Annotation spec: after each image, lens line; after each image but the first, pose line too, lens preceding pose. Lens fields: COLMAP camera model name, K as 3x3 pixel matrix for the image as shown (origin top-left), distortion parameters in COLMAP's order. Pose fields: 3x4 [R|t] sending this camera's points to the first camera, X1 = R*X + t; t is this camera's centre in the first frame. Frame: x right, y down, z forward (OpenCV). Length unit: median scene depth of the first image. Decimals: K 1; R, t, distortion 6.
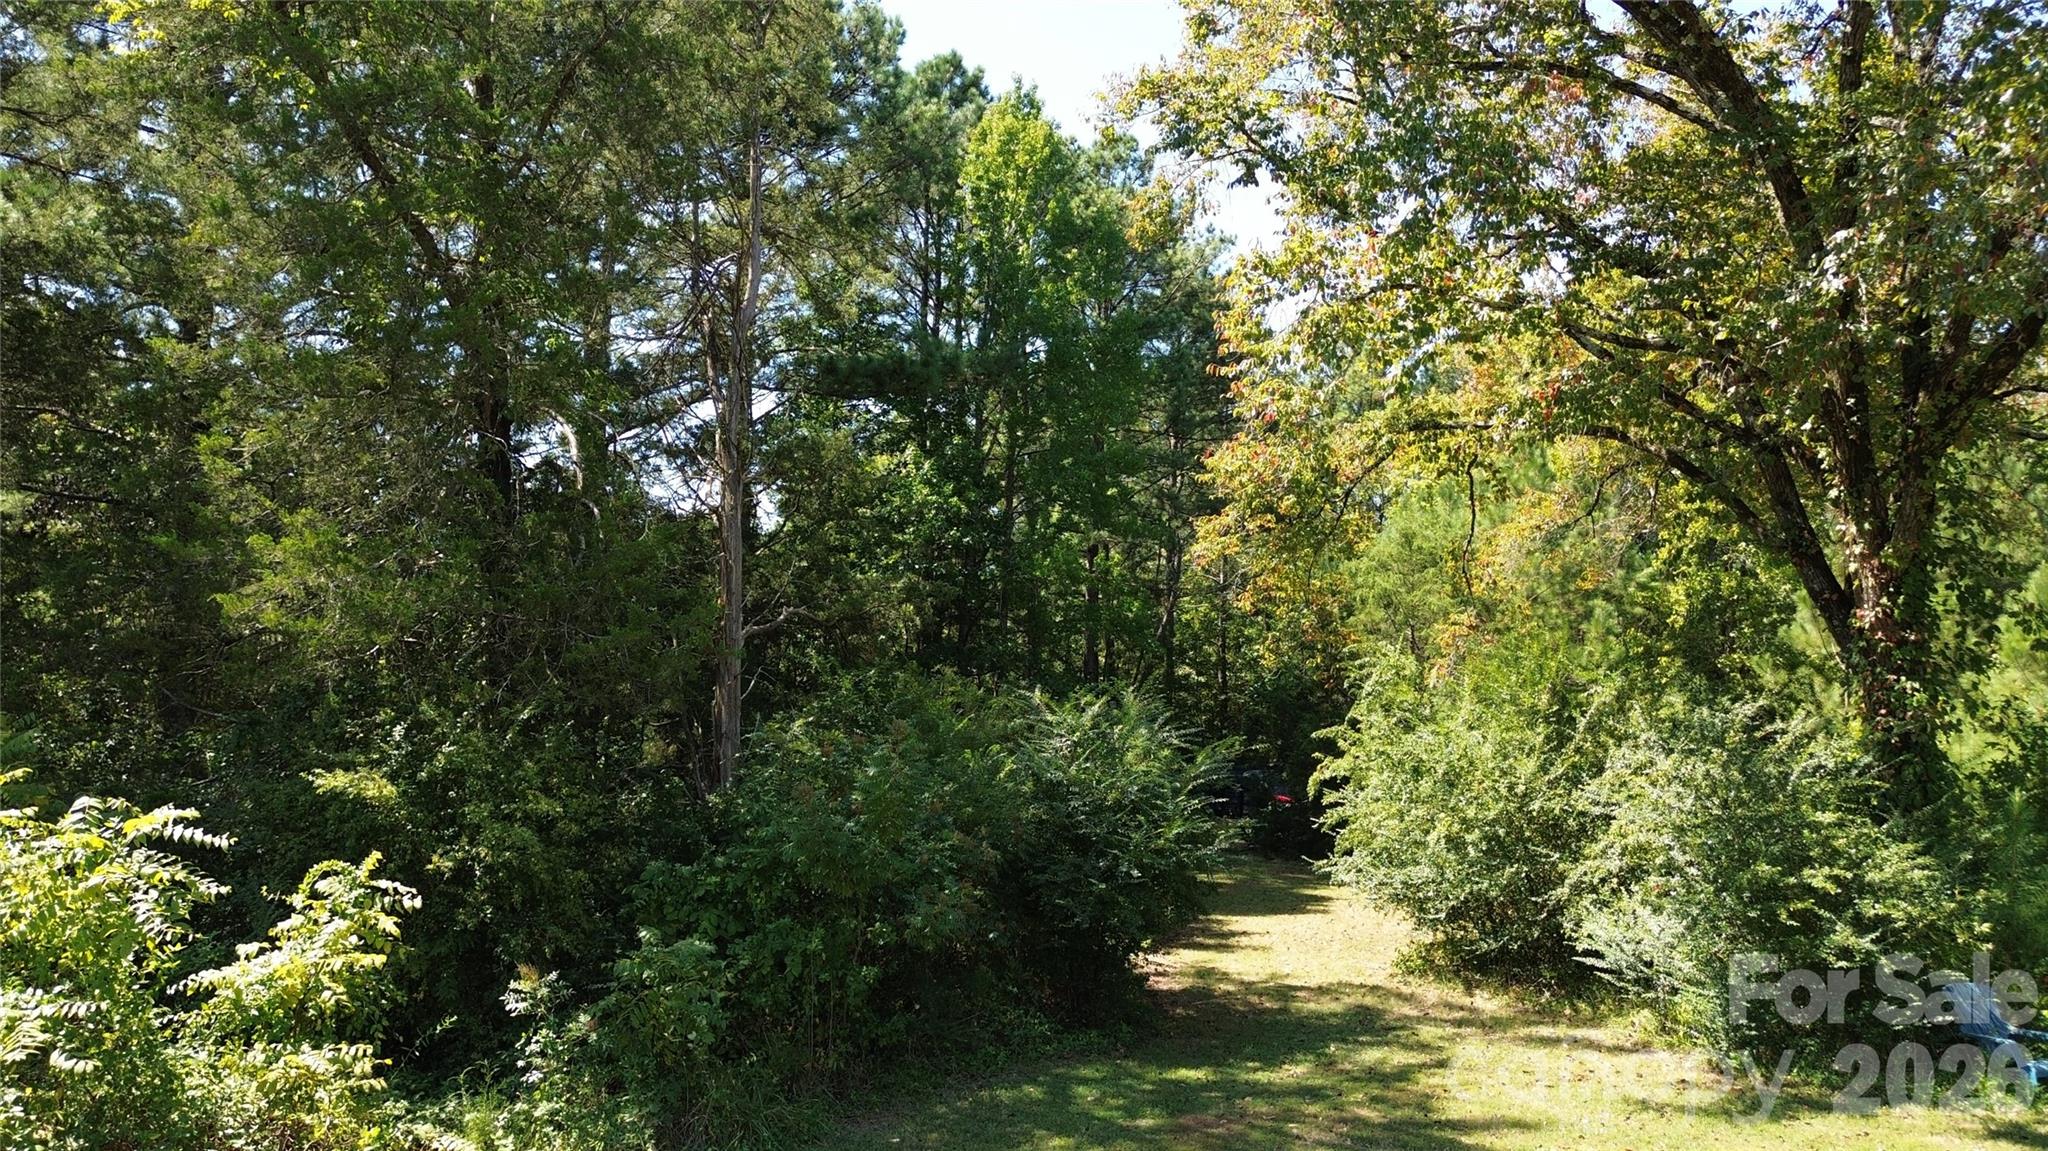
lens RADIAL K [[1449.9, 0, 1036.9], [0, 1449.9, 563.5], [0, 0, 1]] dist [0.075573, -0.077424]
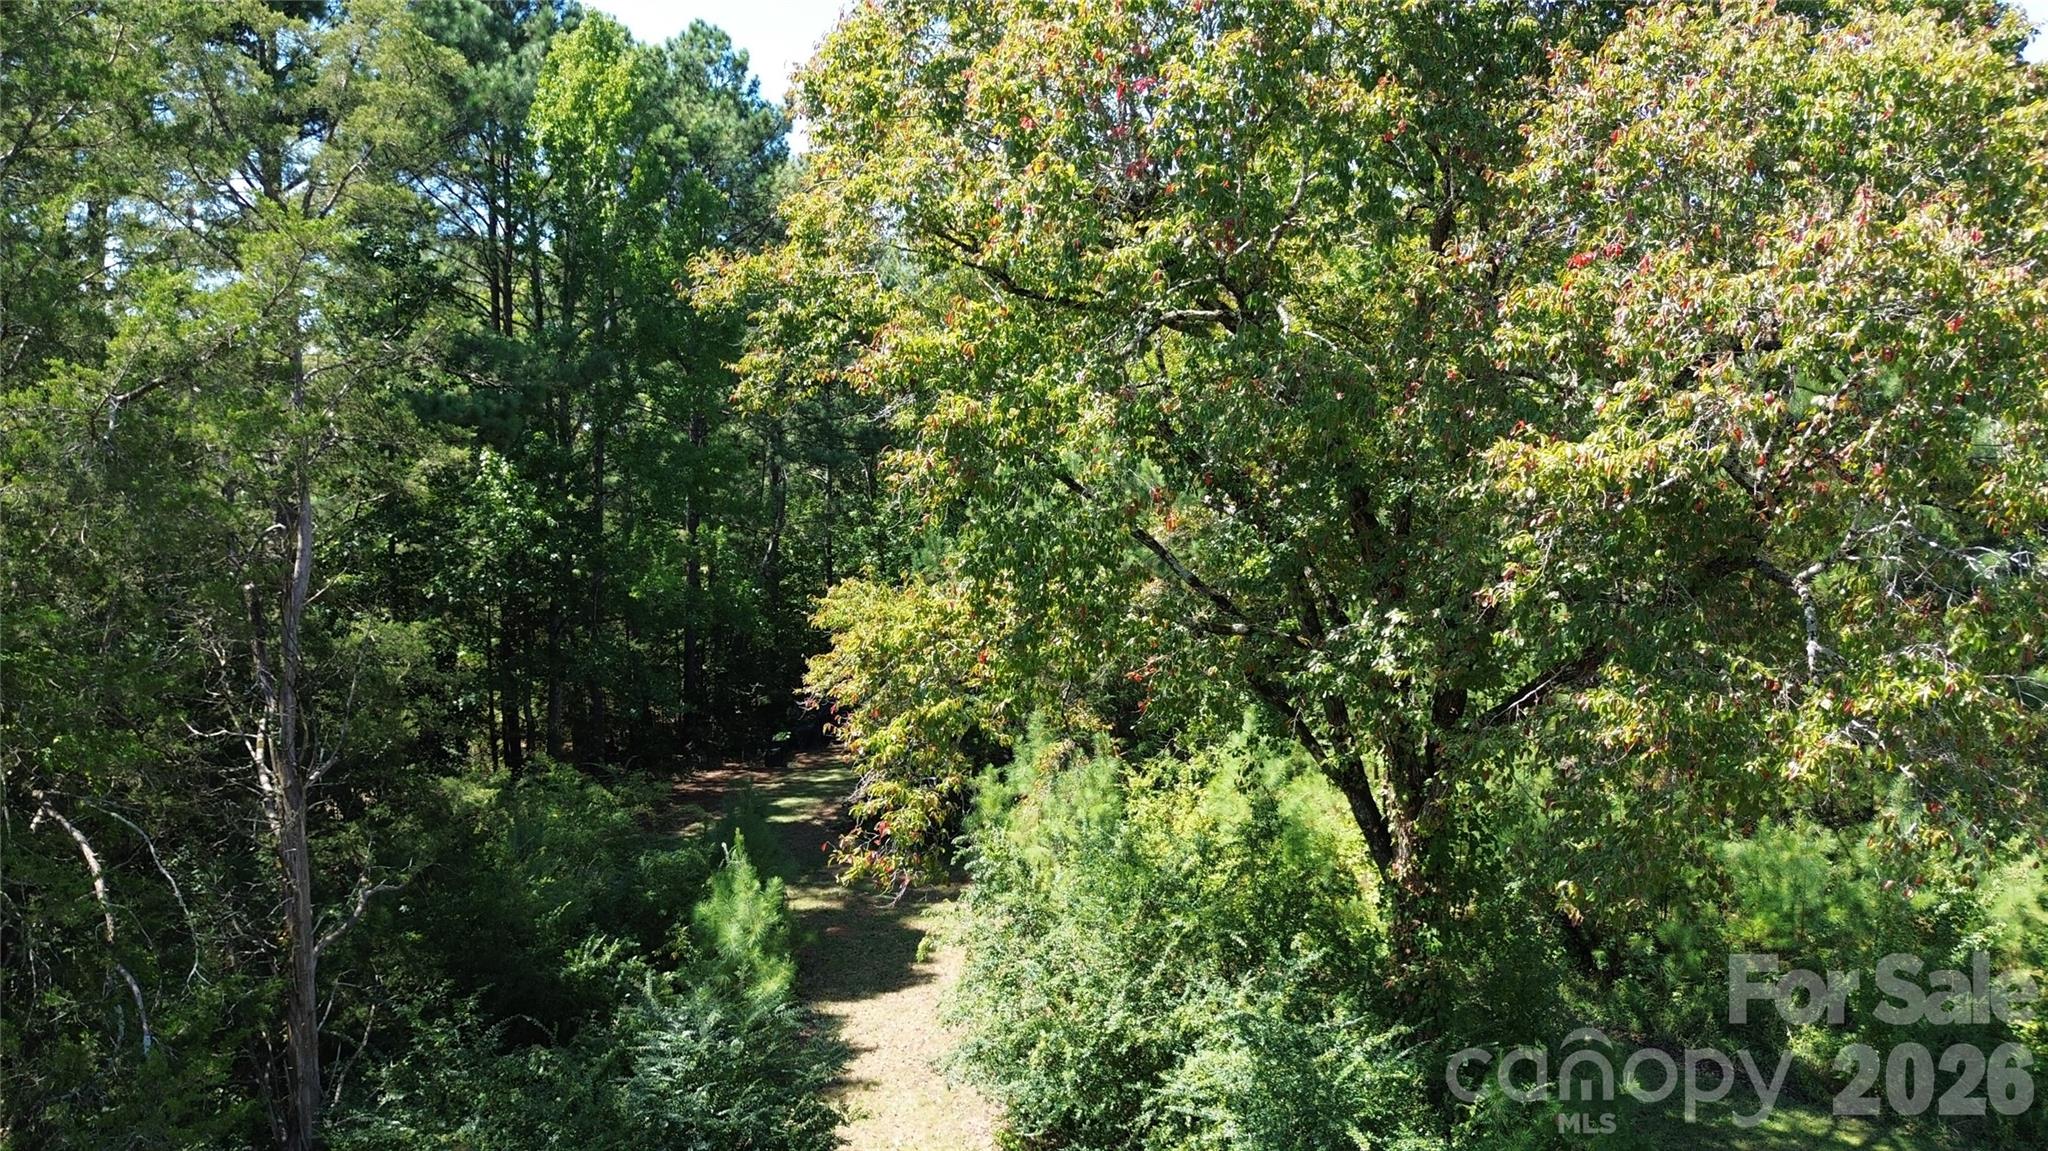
lens RADIAL K [[1442.5, 0, 1040.5], [0, 1442.5, 561.9], [0, 0, 1]] dist [0.075038, -0.075659]
pose [[0.962593, -0.029500, 0.269342, -0.001114], [-0.015673, 0.986329, 0.164041, -0.355181], [-0.270499, -0.162127, 0.948971, 0.042947]]
